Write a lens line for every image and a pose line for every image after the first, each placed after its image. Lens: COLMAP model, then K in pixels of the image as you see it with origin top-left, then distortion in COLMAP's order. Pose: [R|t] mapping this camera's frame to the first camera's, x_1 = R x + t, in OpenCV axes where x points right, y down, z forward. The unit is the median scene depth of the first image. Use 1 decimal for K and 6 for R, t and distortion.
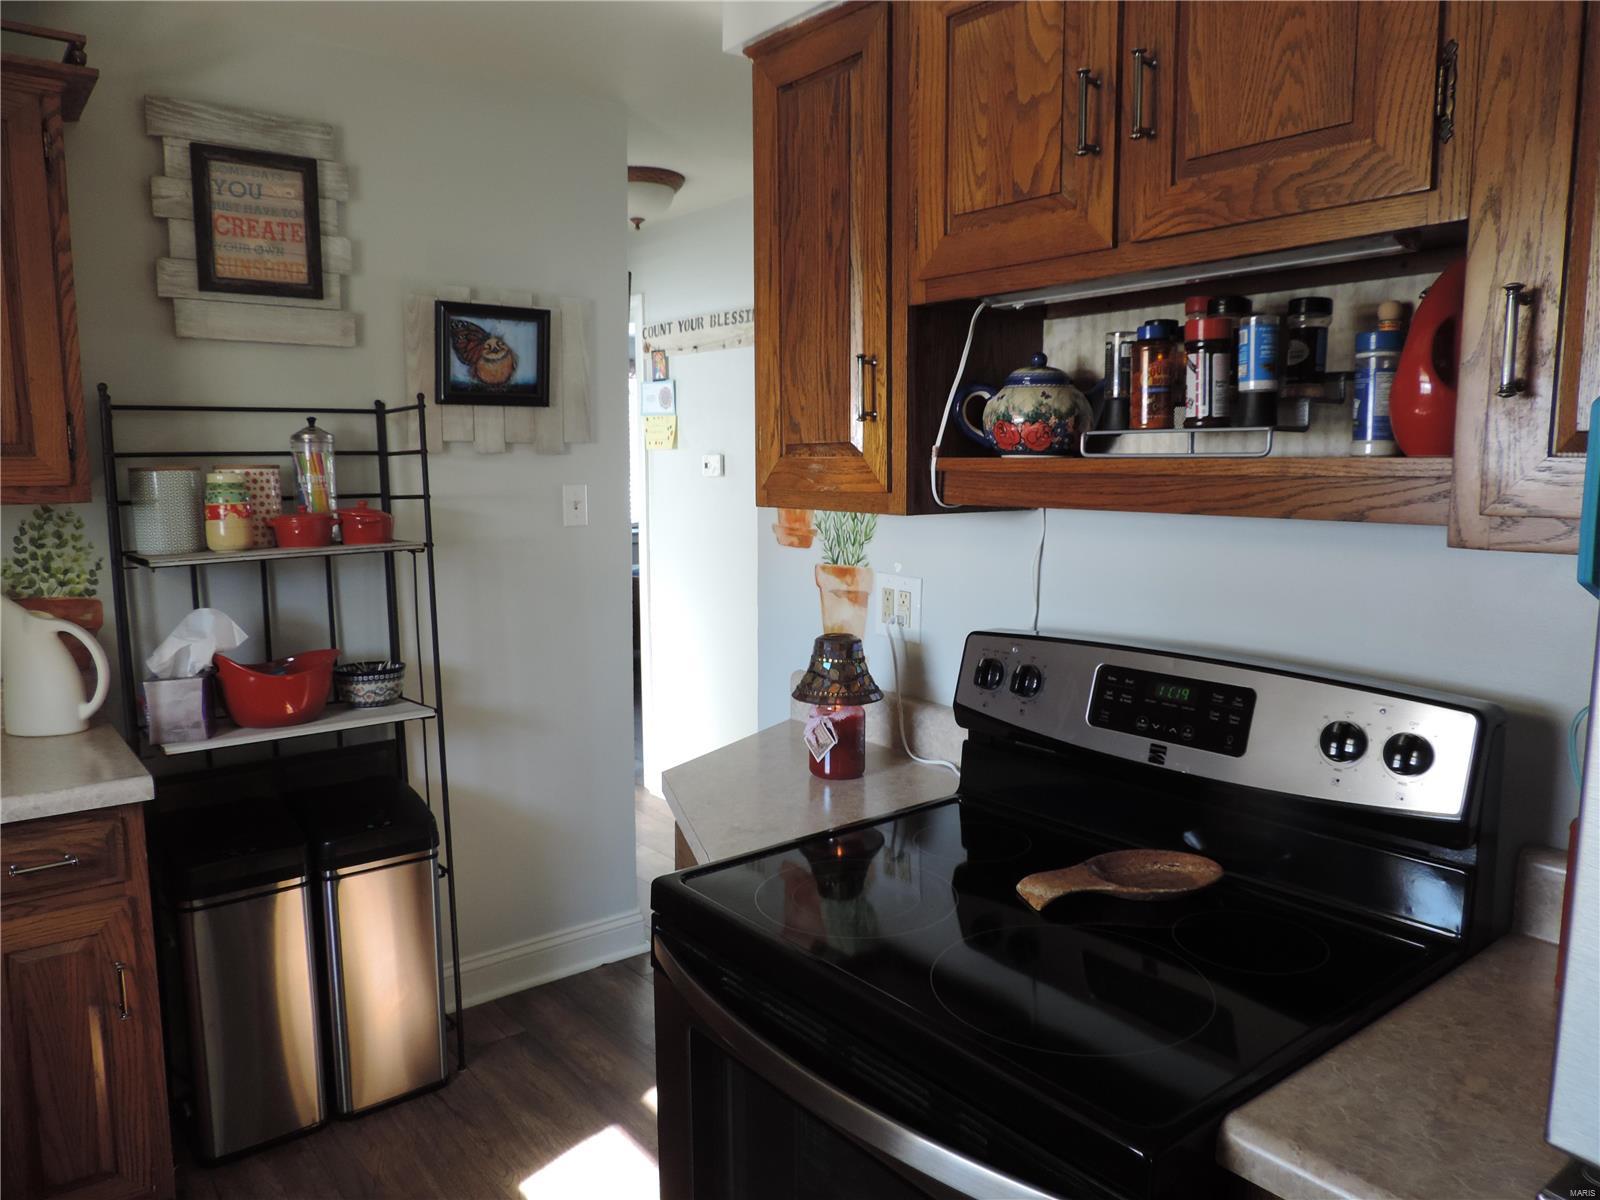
lens RADIAL K [[1134.9, 0, 795.4], [0, 1134.9, 604.9], [0, 0, 1]] dist [-0.020519, 0.001155]
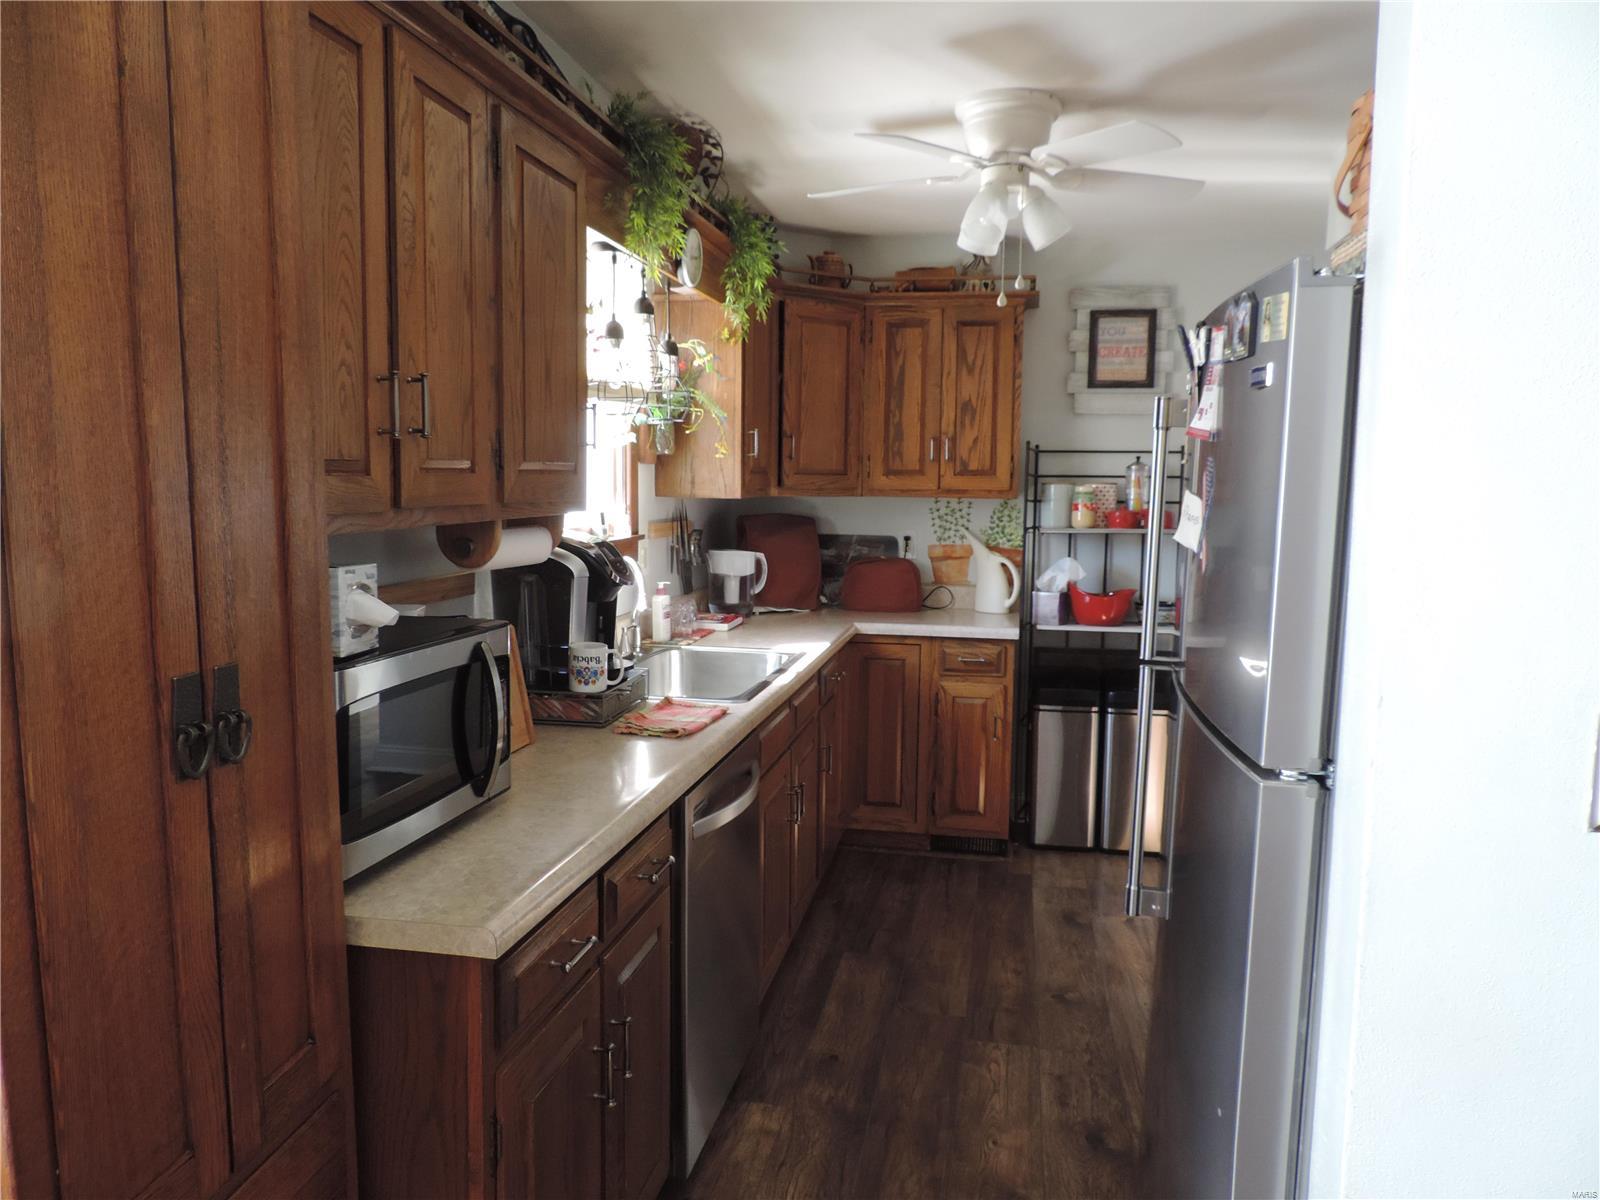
lens RADIAL K [[1134.9, 0, 798.0], [0, 1134.9, 608.4], [0, 0, 1]] dist [-0.020519, 0.001155]
pose [[0.653592, 0.098994, -0.750345, 0.608688], [-0.111429, 0.993192, 0.033971, 0.072779], [0.748599, 0.061407, 0.660173, -0.579774]]
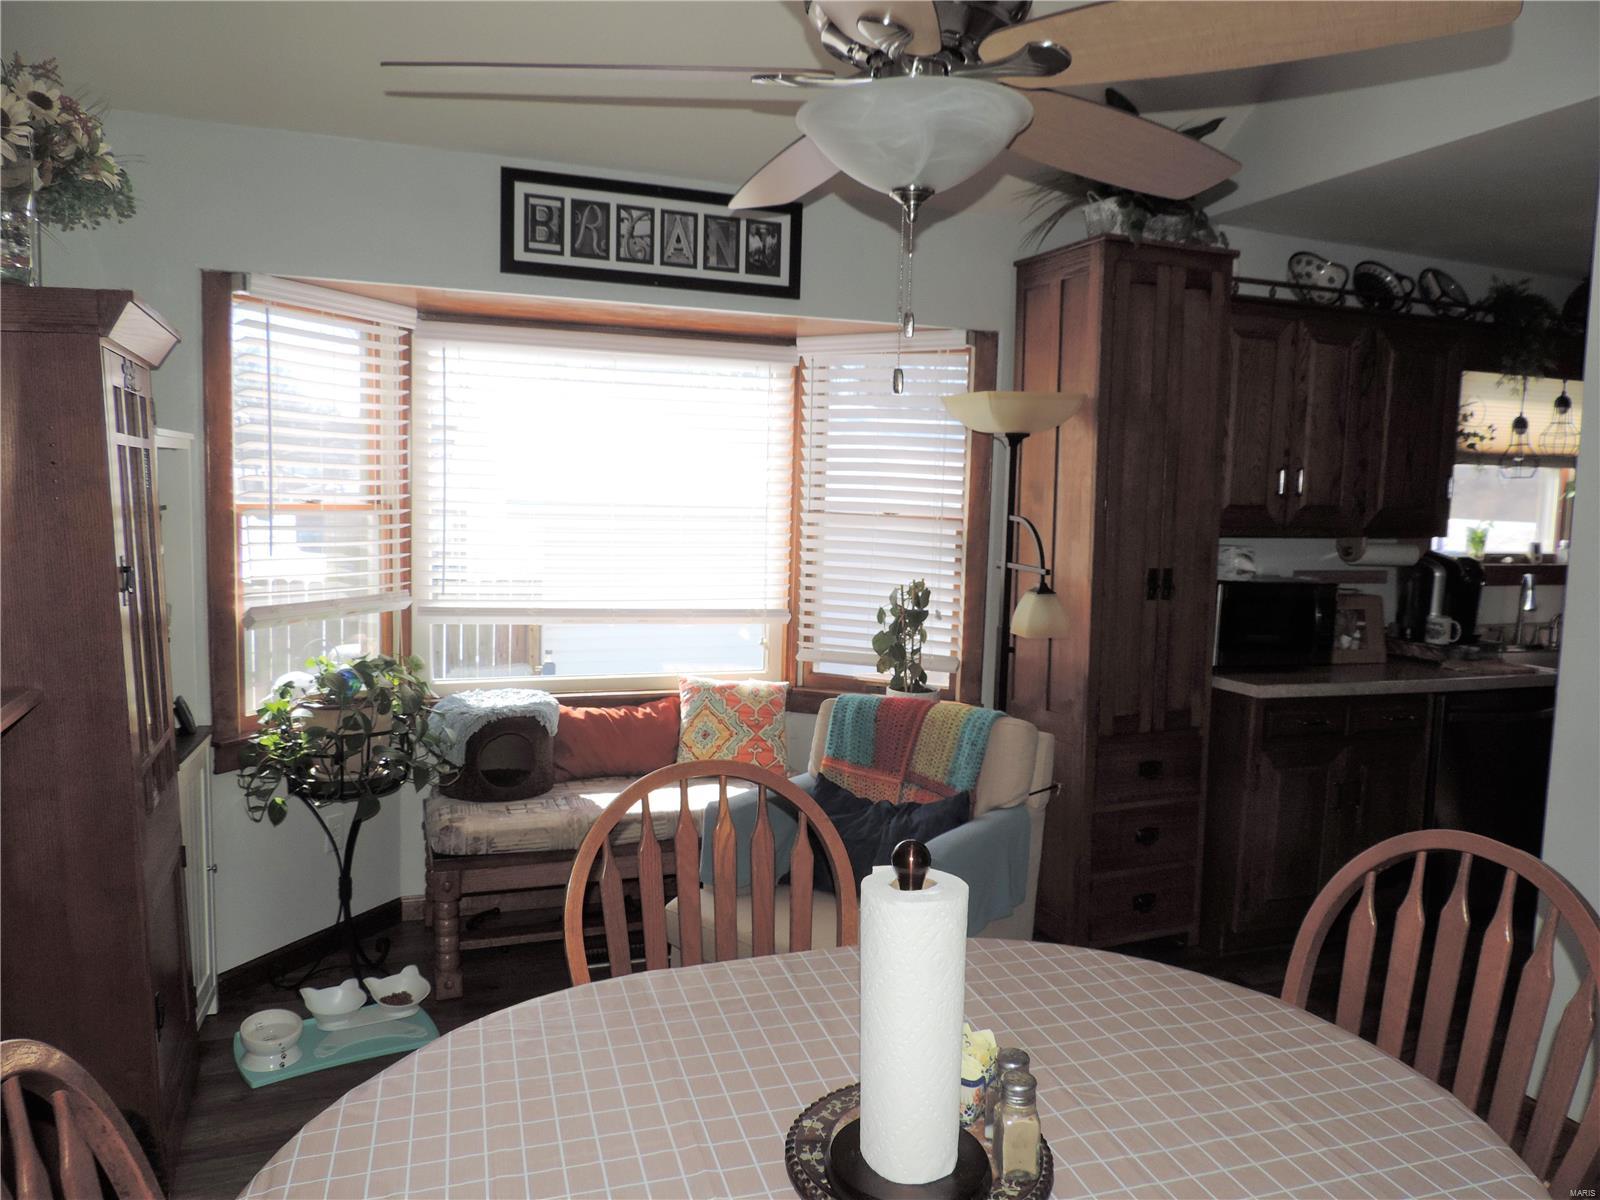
lens RADIAL K [[1134.9, 0, 800.7], [0, 1134.9, 606.0], [0, 0, 1]] dist [-0.020519, 0.001155]
pose [[-0.306552, 0.084704, -0.948078, 2.248848], [-0.144067, 0.980429, 0.134178, 0.045840], [0.940888, 0.177719, -0.288349, -0.402580]]
